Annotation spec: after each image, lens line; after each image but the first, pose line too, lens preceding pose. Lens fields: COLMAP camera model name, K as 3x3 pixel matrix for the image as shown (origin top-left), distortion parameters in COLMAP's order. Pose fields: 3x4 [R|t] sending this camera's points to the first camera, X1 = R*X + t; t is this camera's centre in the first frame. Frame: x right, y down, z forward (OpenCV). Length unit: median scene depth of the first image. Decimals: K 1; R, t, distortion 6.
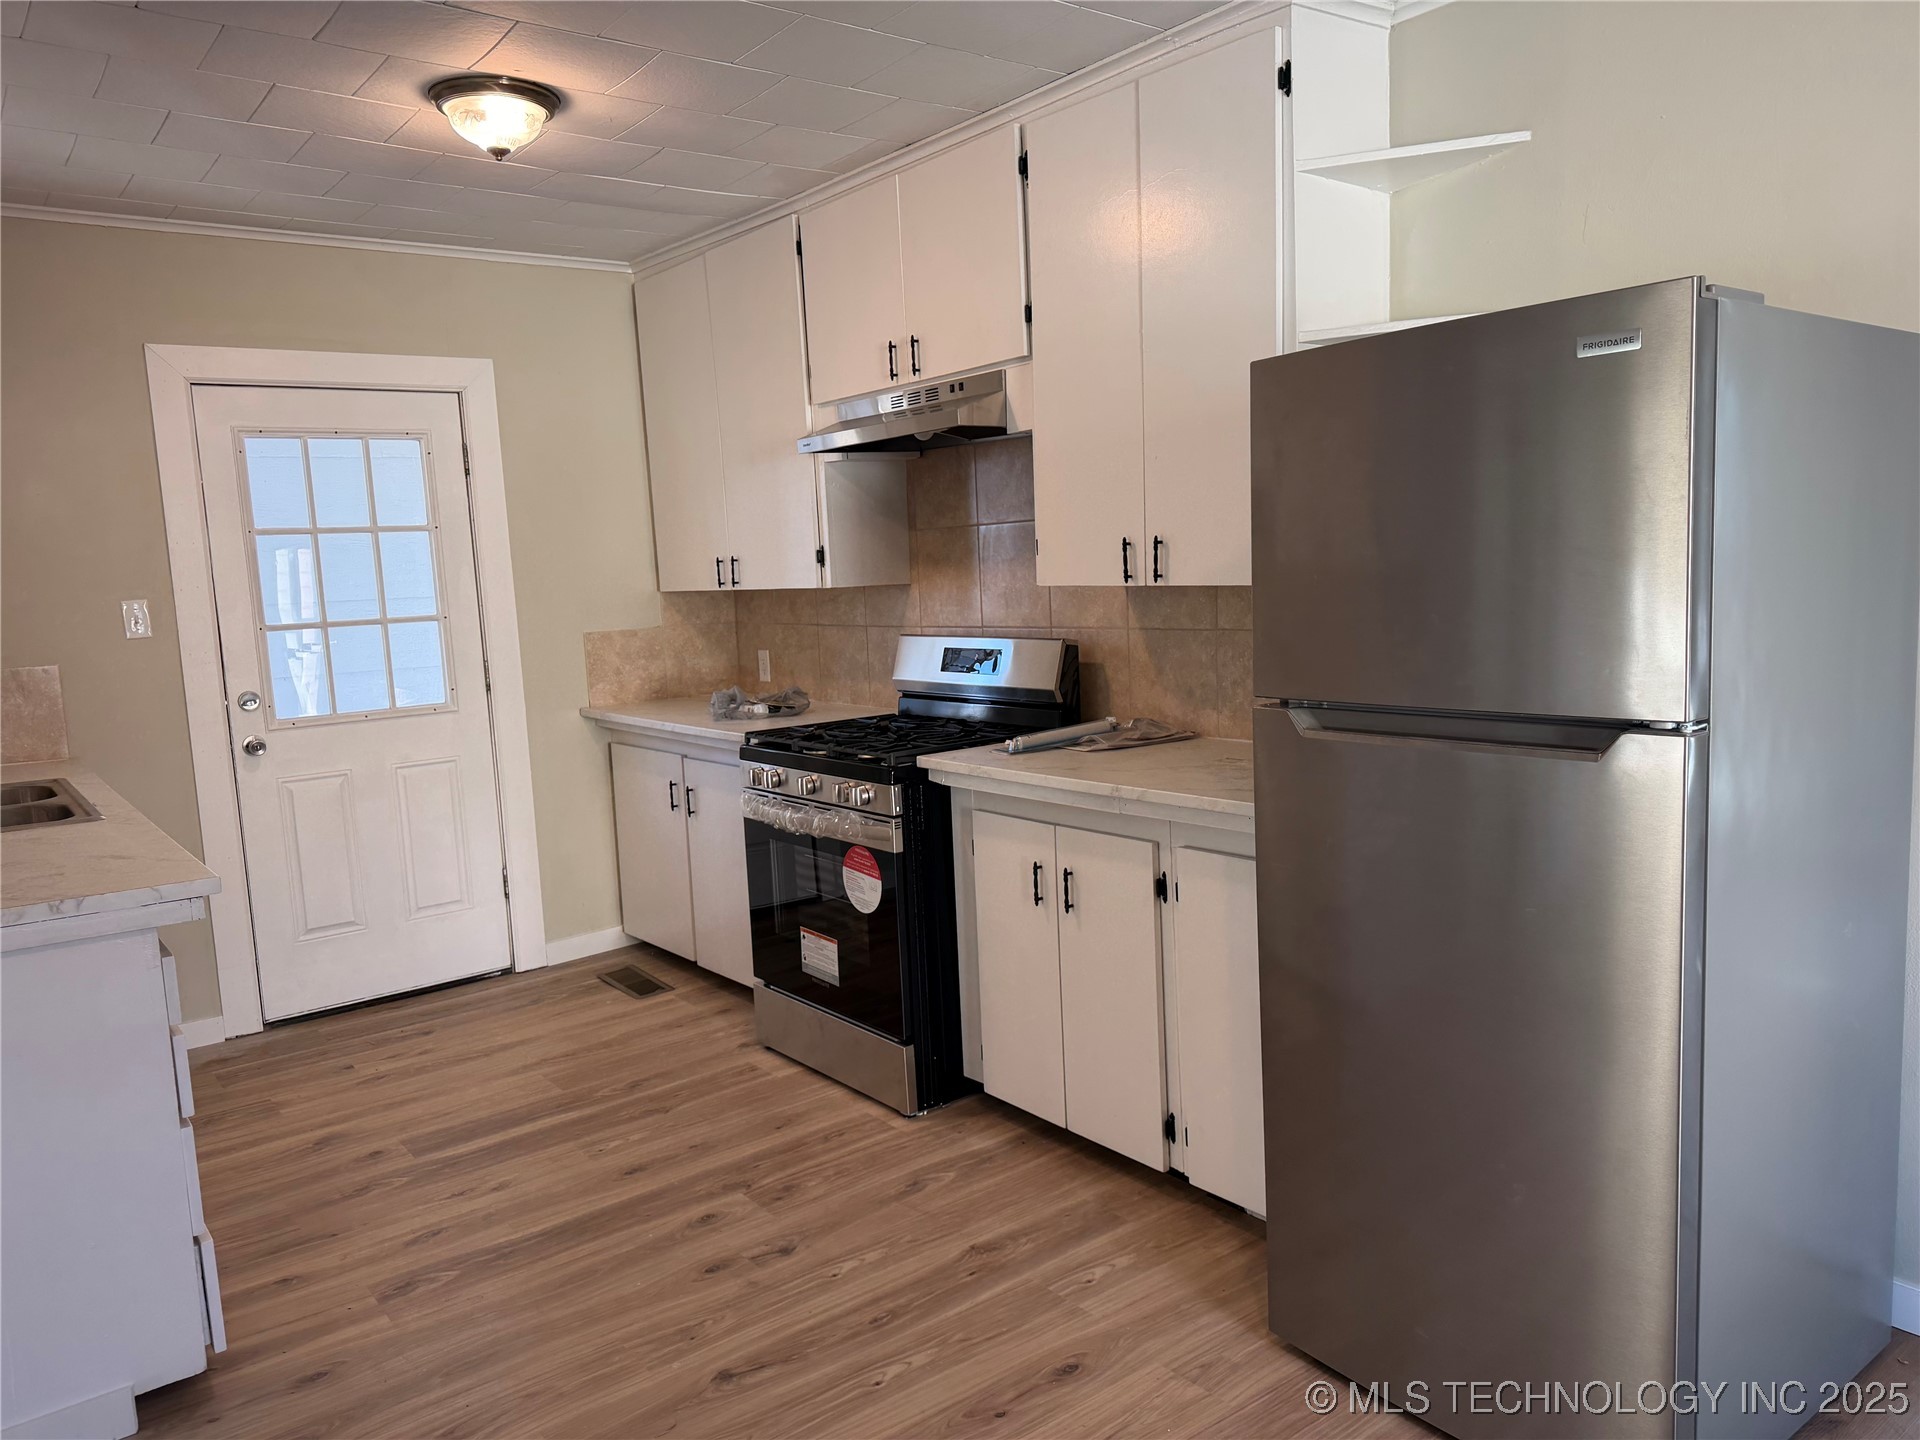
lens RADIAL K [[1356.5, 0, 960.0], [0, 1356.5, 720.0], [0, 0, 1]] dist [0.104101, -0.163739]
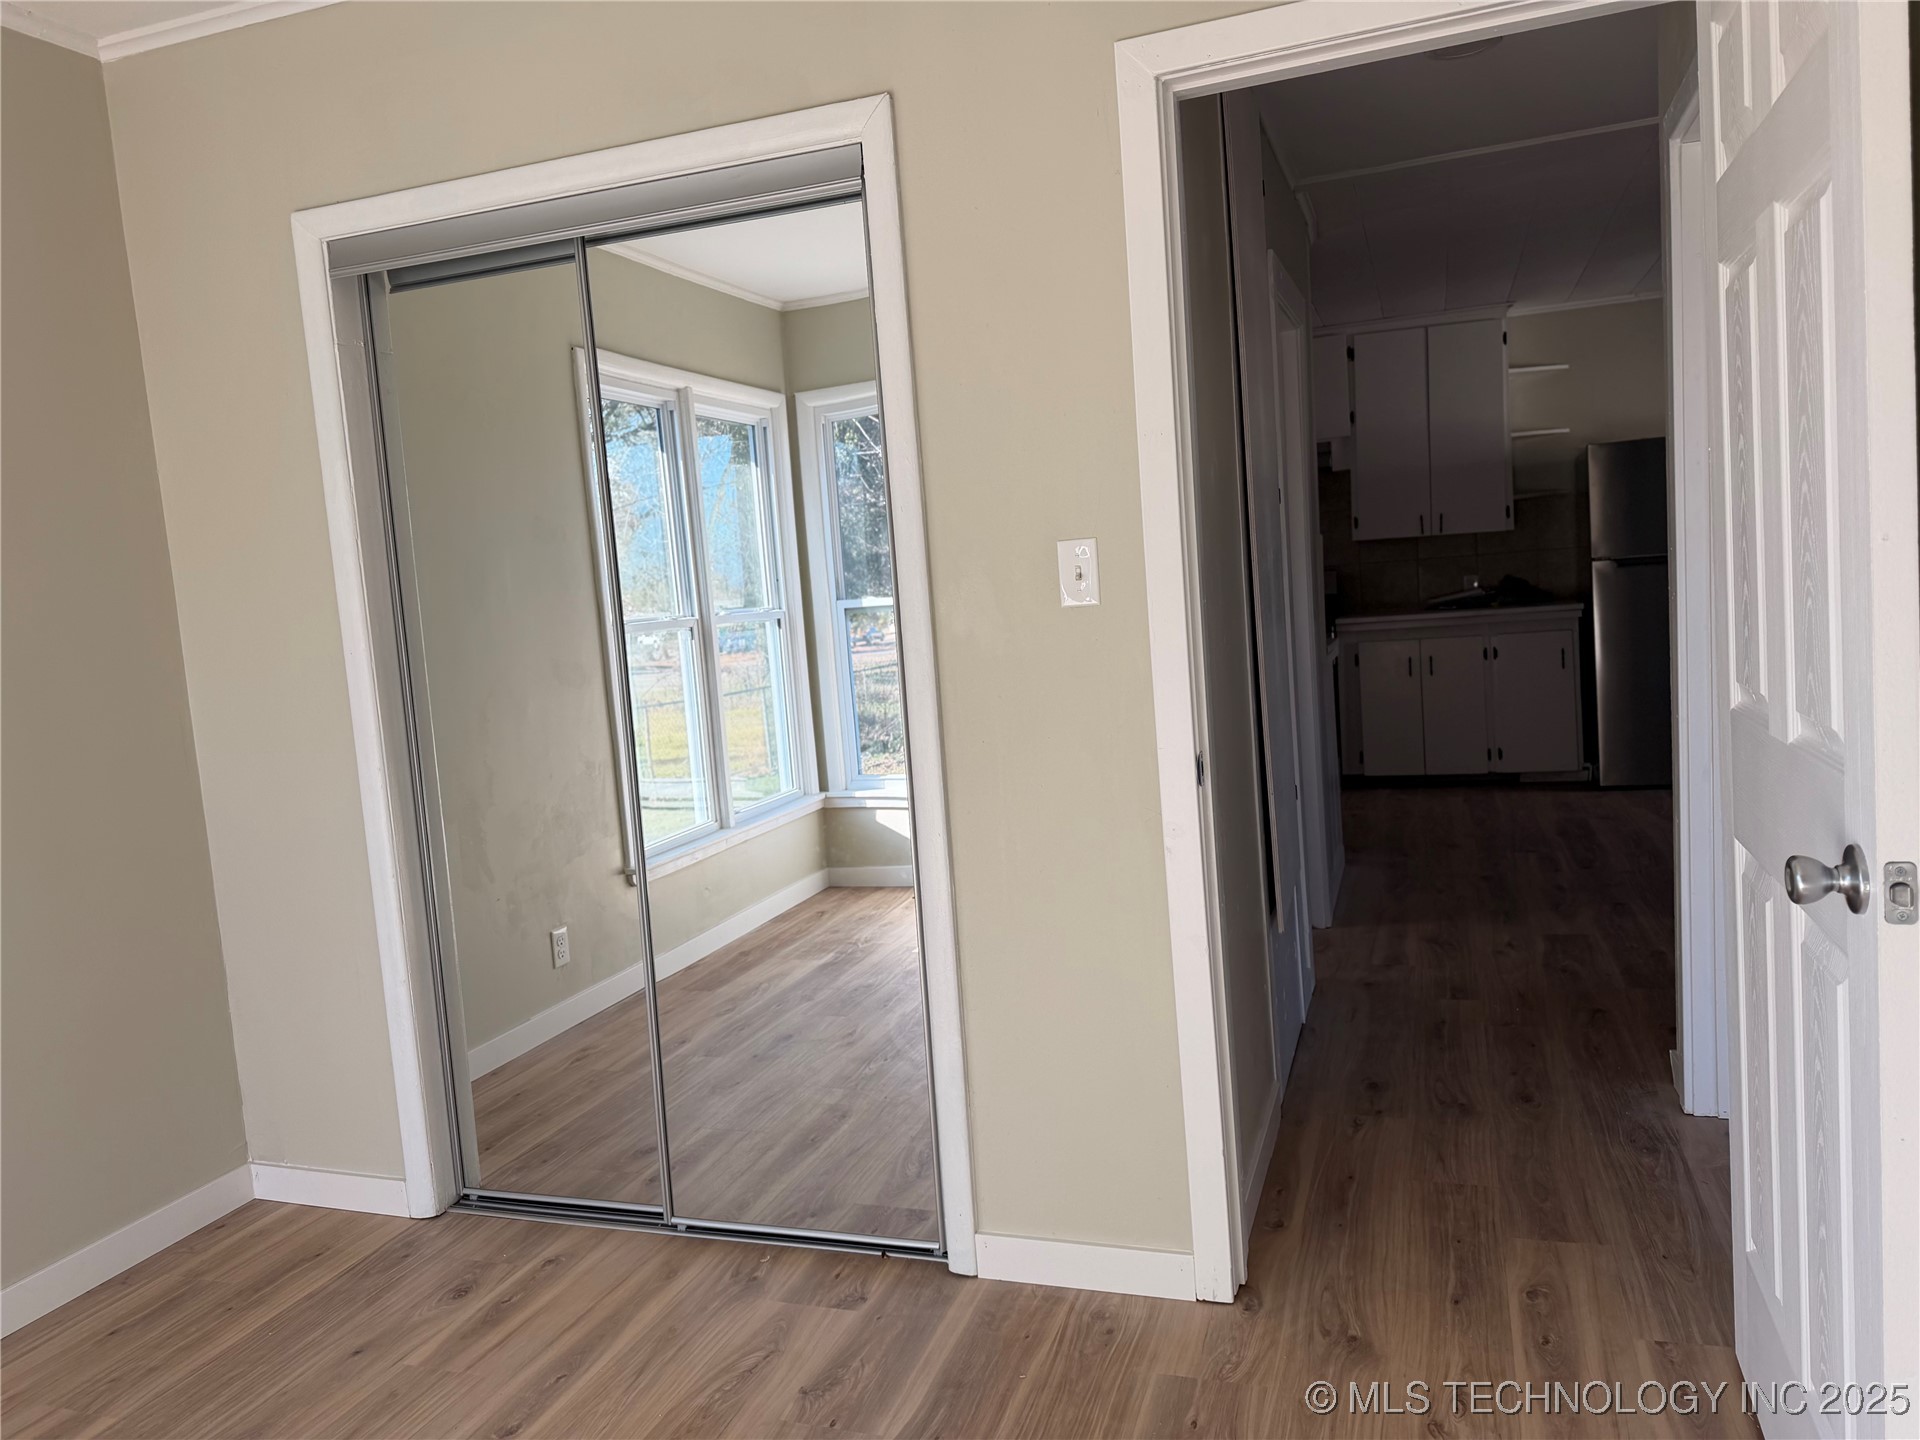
lens RADIAL K [[1340.2, 0, 971.2], [0, 1340.2, 690.0], [0, 0, 1]] dist [0.120425, -0.188281]
pose [[0.836563, -0.063834, 0.544139, -1.494130], [0.100148, 0.994272, -0.037330, 0.142226], [-0.538639, 0.085723, 0.838164, -0.415189]]
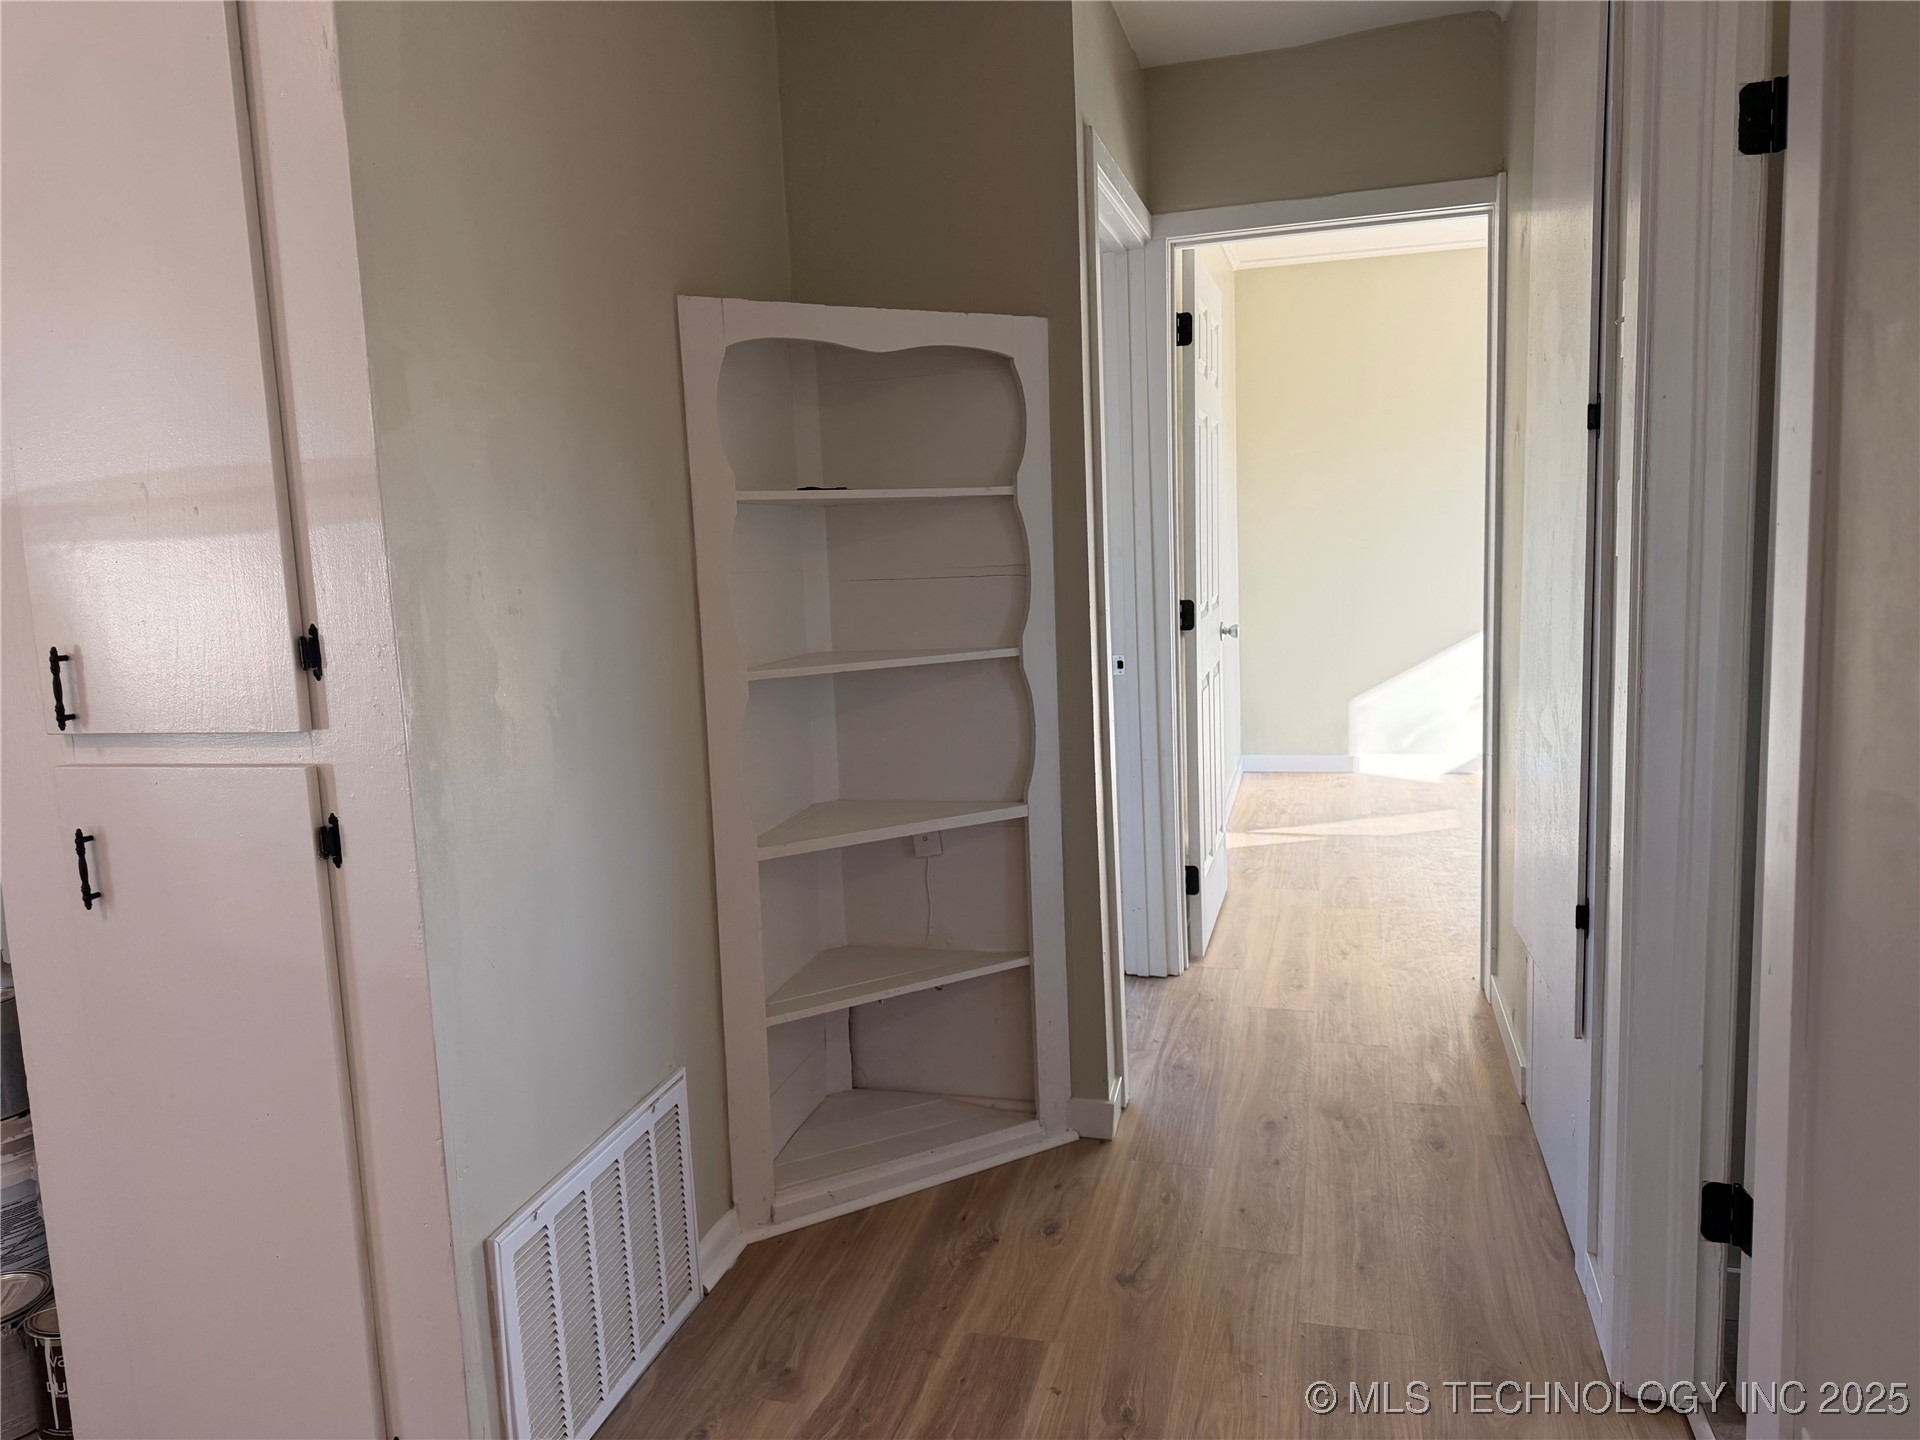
lens RADIAL K [[1341.3, 0, 958.0], [0, 1341.3, 704.2], [0, 0, 1]] dist [0.000876, 0.001388]
pose [[-0.800159, 0.155998, -0.579146, -0.227517], [0.010336, 0.969028, 0.246736, -0.030748], [0.599698, 0.191442, -0.776989, 0.561330]]
